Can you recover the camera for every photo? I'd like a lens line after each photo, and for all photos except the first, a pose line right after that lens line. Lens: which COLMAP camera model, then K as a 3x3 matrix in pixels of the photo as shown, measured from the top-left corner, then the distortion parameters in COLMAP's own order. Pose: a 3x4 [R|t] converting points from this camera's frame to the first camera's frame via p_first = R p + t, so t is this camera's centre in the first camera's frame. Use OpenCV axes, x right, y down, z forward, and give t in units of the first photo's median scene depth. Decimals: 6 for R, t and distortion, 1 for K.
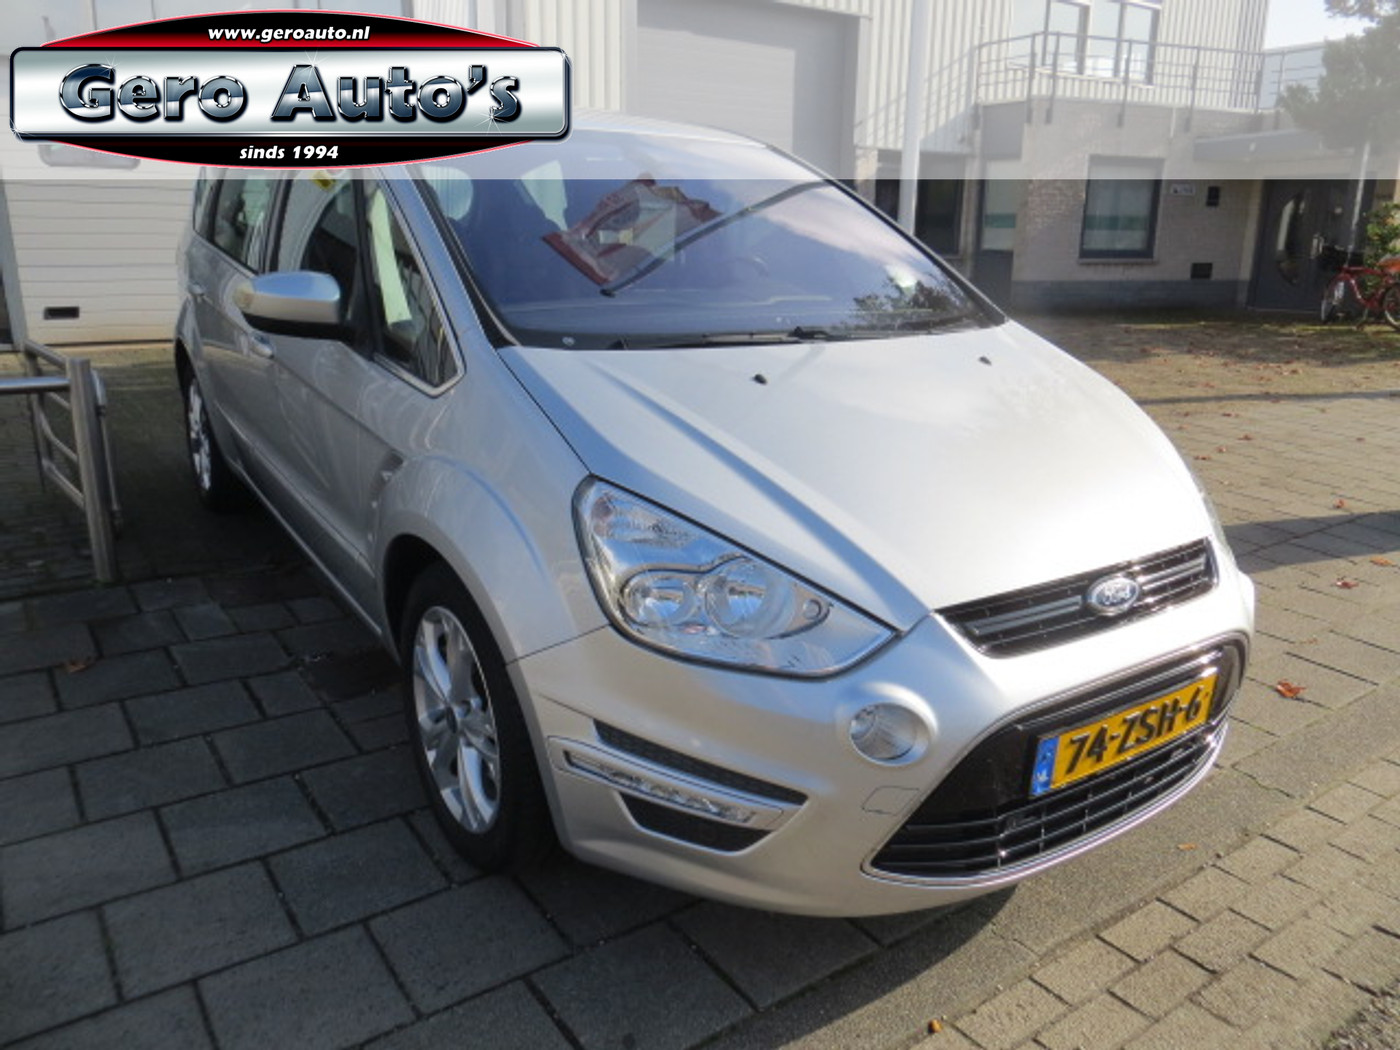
lens RADIAL K [[1030.0, 0, 695.1], [0, 1030.0, 473.5], [0, 0, 1]] dist [0.005398, 0.009499]
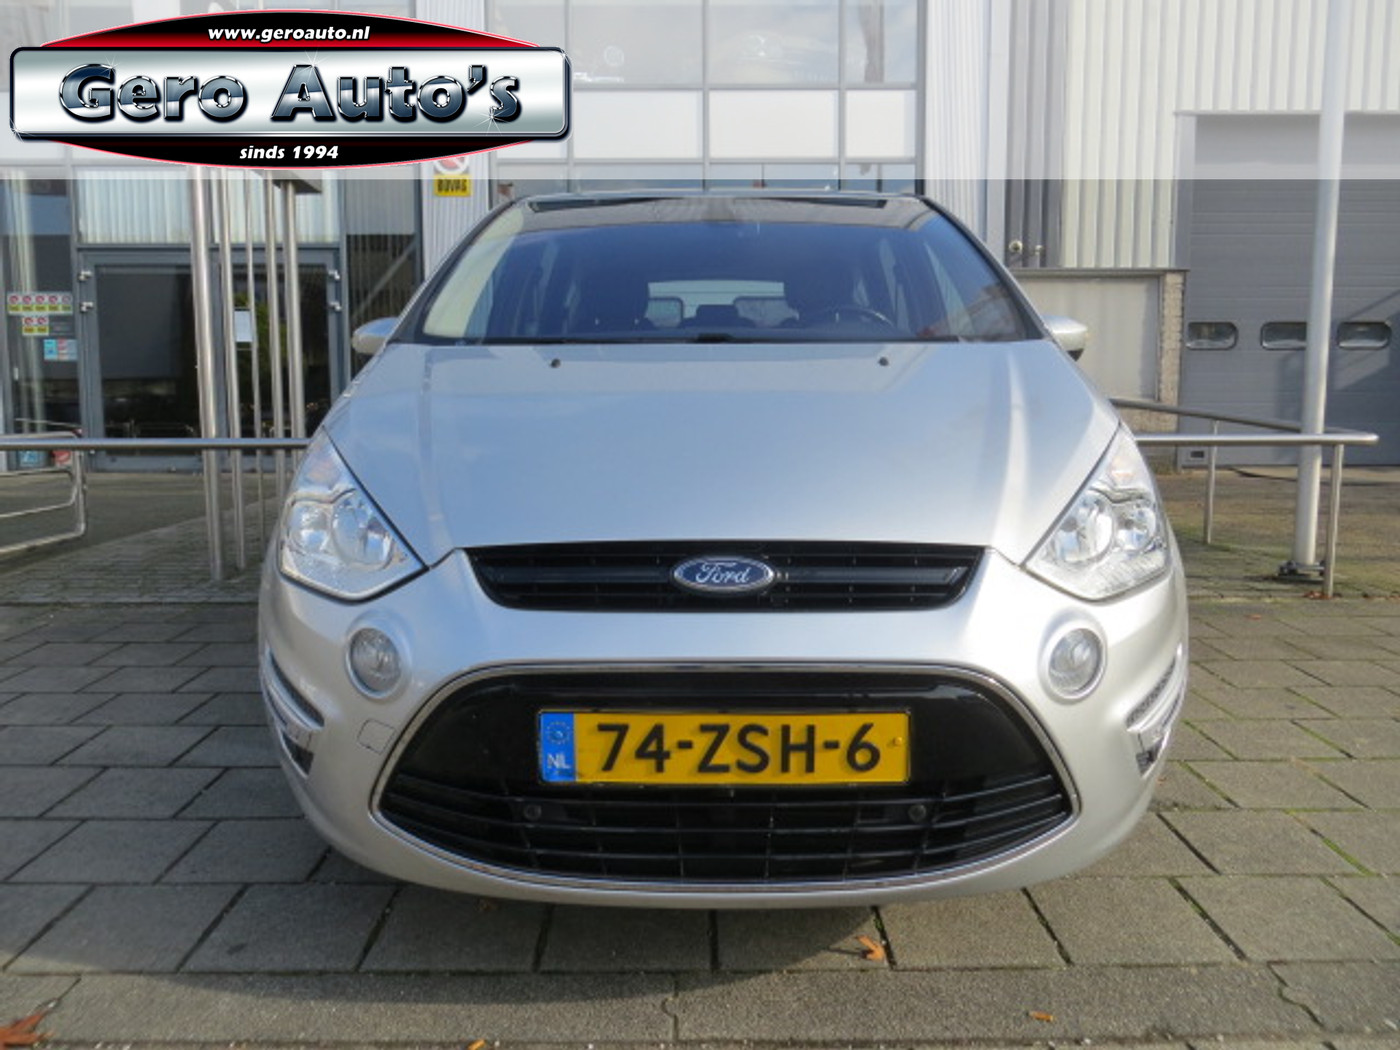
lens RADIAL K [[1030.0, 0, 695.1], [0, 1030.0, 473.5], [0, 0, 1]] dist [0.005398, 0.009499]
pose [[0.817371, 0.010415, -0.576017, 0.876032], [-0.097762, 0.987843, -0.120864, 0.141448], [0.567756, 0.155104, 0.808453, 0.312833]]
